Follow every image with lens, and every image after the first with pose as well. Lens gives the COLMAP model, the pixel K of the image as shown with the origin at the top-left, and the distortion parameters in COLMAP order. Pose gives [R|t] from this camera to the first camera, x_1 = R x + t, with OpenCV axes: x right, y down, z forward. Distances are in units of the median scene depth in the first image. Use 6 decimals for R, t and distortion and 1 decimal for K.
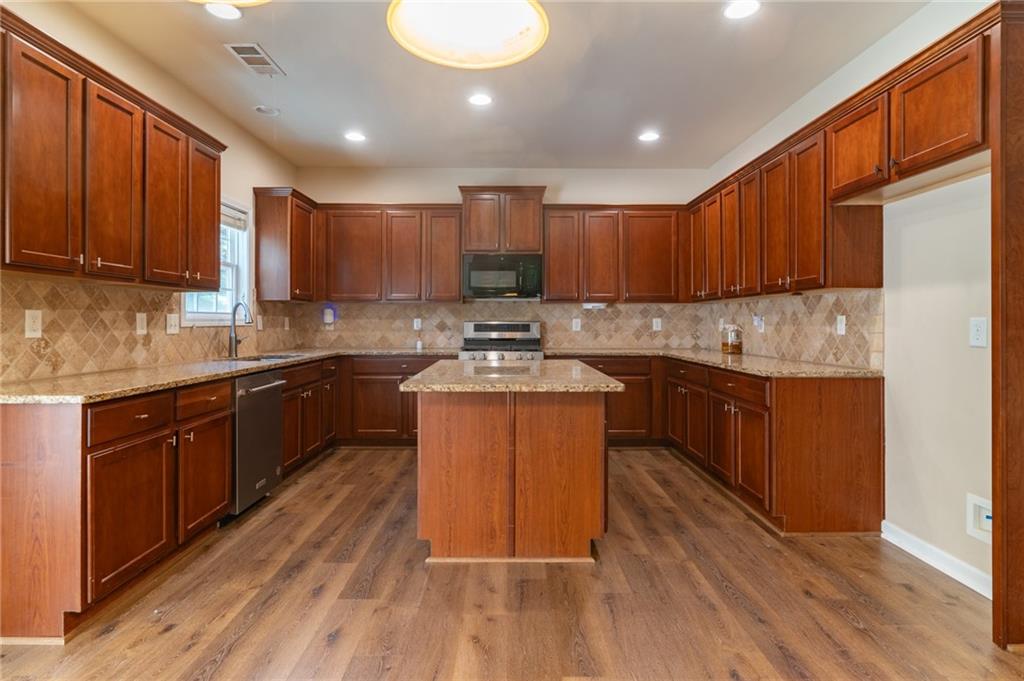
lens RADIAL K [[540.4, 0, 511.1], [0, 540.4, 324.6], [0, 0, 1]] dist [-0.001390, -0.000797]
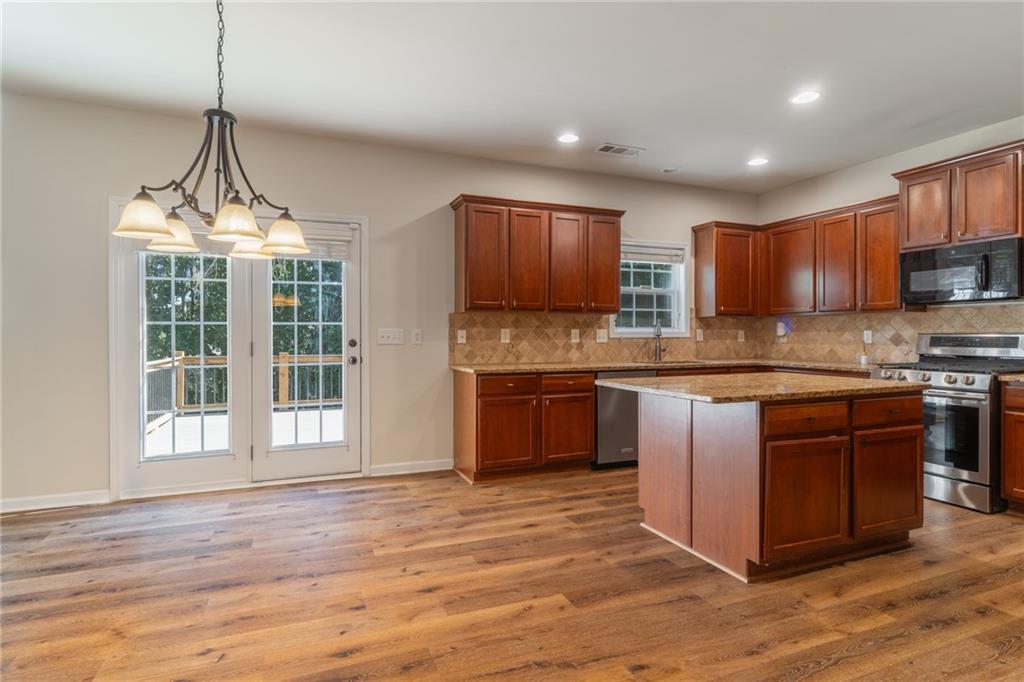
lens RADIAL K [[533.7, 0, 512.0], [0, 533.7, 341.0], [0, 0, 1]] dist [0.000654, 0.000358]
pose [[0.380025, 0.009364, -0.924929, 0.735000], [-0.003061, 0.999956, 0.008866, 0.000174], [0.924971, -0.000538, 0.380037, 0.210598]]
